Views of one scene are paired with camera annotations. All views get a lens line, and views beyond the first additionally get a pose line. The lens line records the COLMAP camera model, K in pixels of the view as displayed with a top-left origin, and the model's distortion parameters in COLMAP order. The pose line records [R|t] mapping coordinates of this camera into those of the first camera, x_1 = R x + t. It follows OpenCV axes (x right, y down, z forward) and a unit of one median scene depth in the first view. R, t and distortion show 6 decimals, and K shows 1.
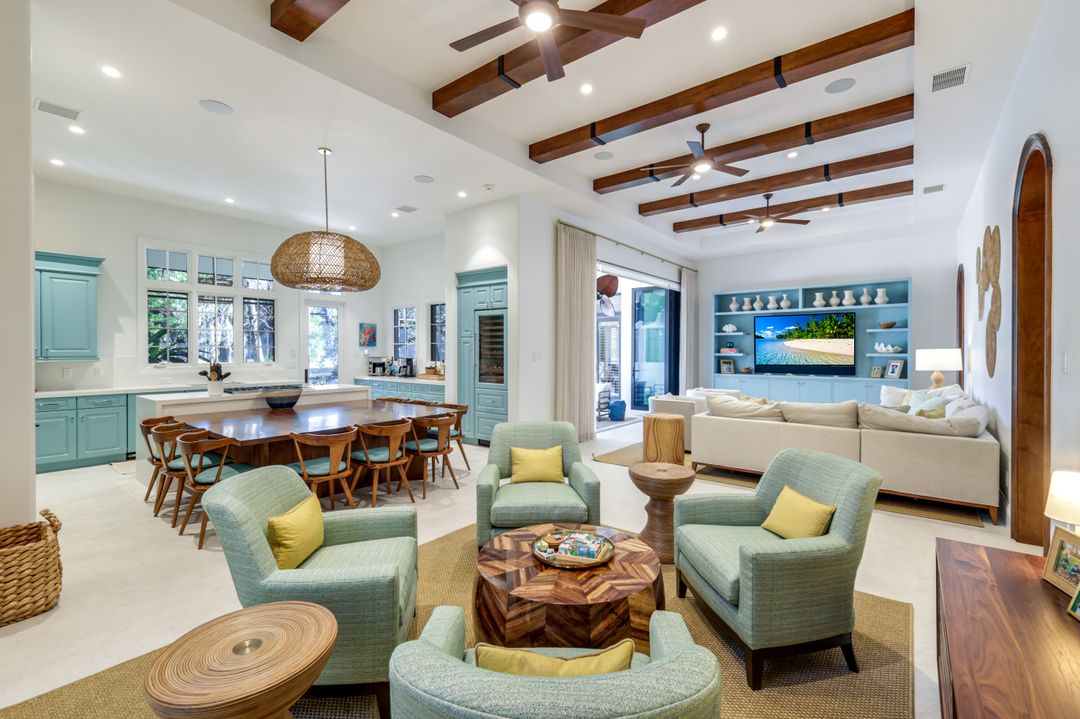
lens RADIAL K [[468.8, 0, 543.1], [0, 468.8, 356.6], [0, 0, 1]] dist [0.000329, -0.000142]
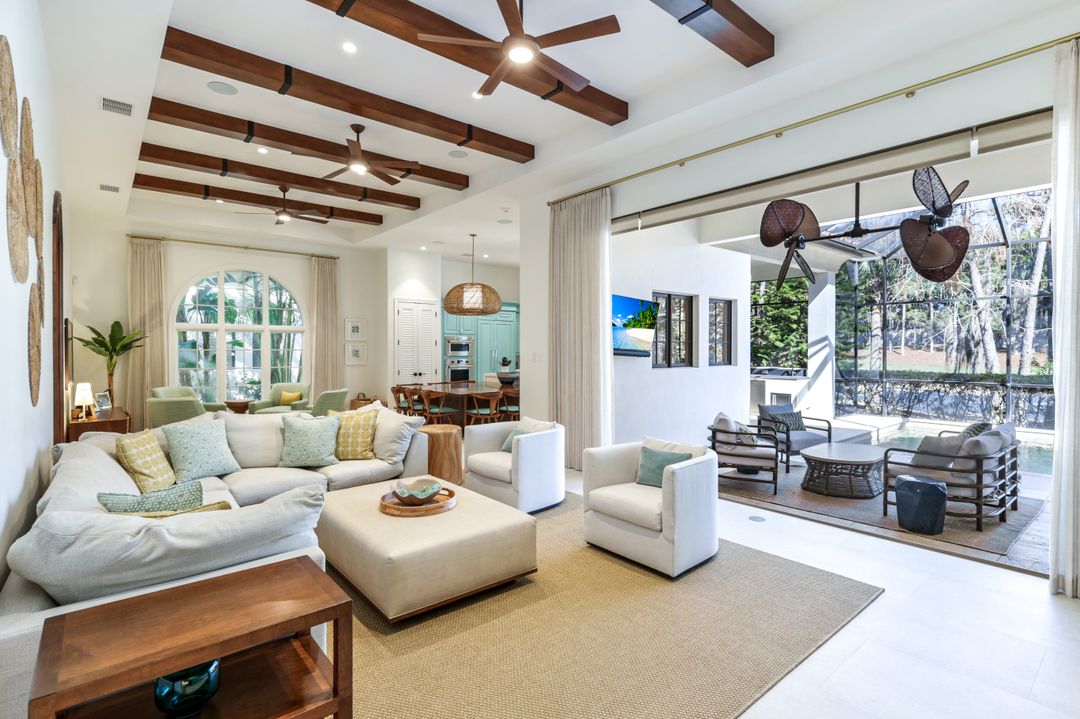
lens RADIAL K [[509.0, 0, 537.8], [0, 509.0, 356.3], [0, 0, 1]] dist [-0.001857, -0.000949]
pose [[-0.215326, 0.016036, -0.976411, 1.051550], [-0.010595, 0.999768, 0.018756, -0.023247], [0.976485, 0.014384, -0.215106, 1.321071]]
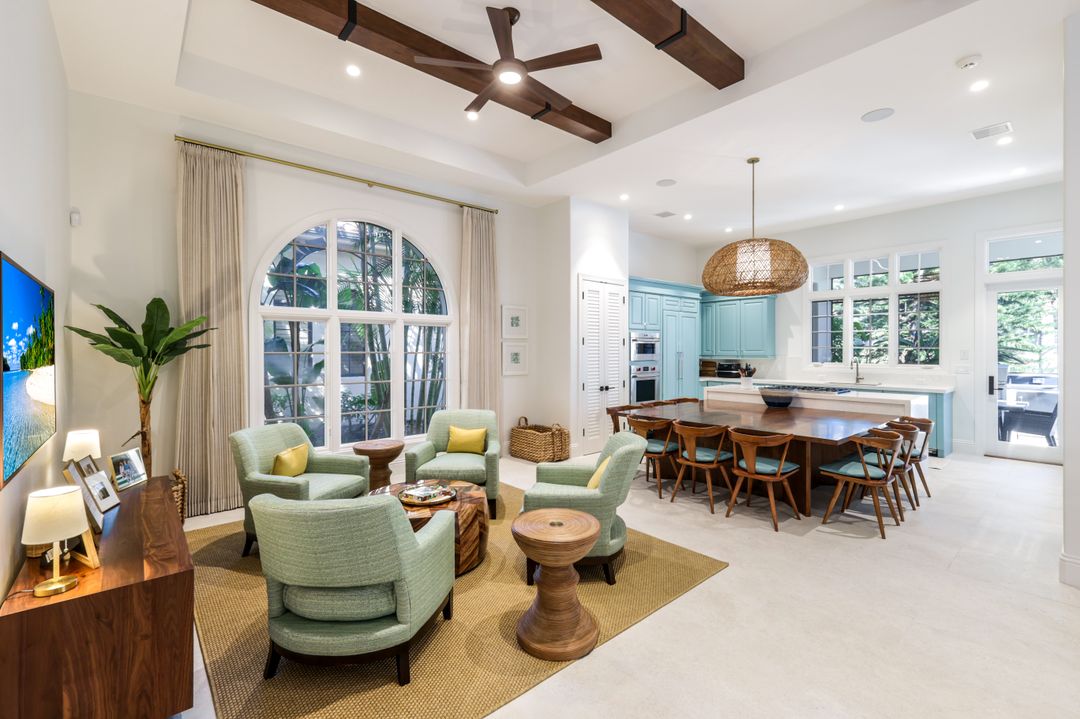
lens RADIAL K [[473.9, 0, 542.1], [0, 473.9, 353.3], [0, 0, 1]] dist [0.003289, -0.000089]
pose [[-0.190155, 0.008681, -0.981716, 0.527022], [-0.009263, 0.999901, 0.010636, -0.015529], [0.981710, 0.011116, -0.190056, 0.599566]]
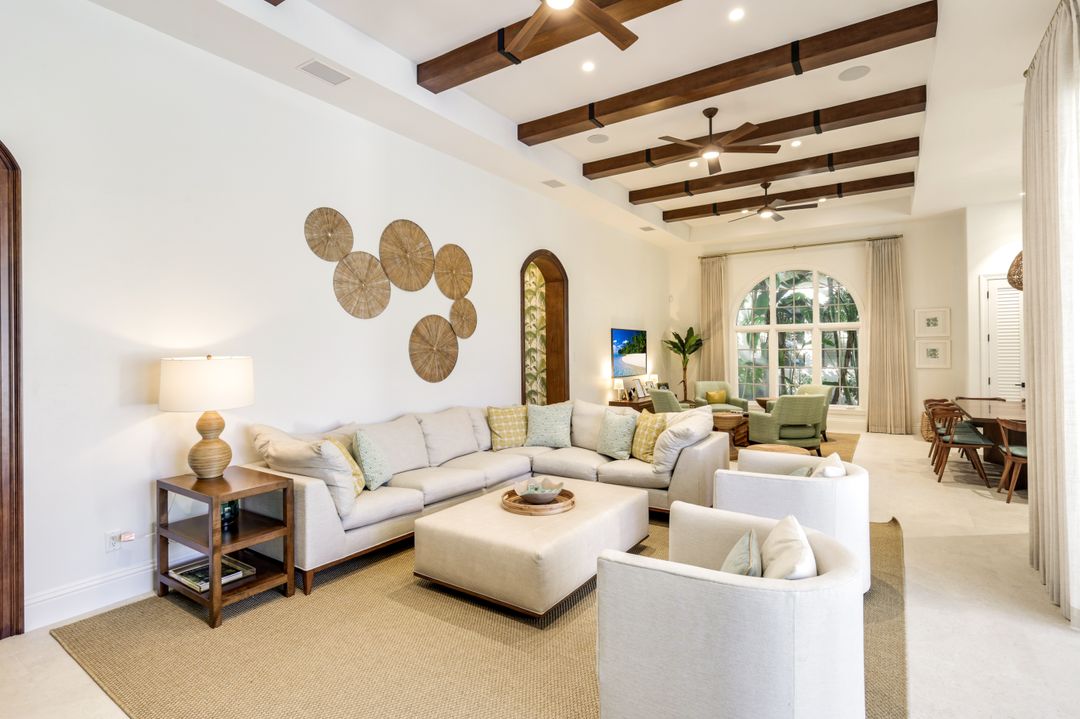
lens RADIAL K [[509.0, 0, 537.8], [0, 509.0, 356.3], [0, 0, 1]] dist [-0.001857, -0.000949]
pose [[-0.996374, 0.011165, -0.084340, 0.642130], [0.009184, 0.999674, 0.023834, -0.026759], [0.084579, 0.022973, -0.996152, 1.598285]]
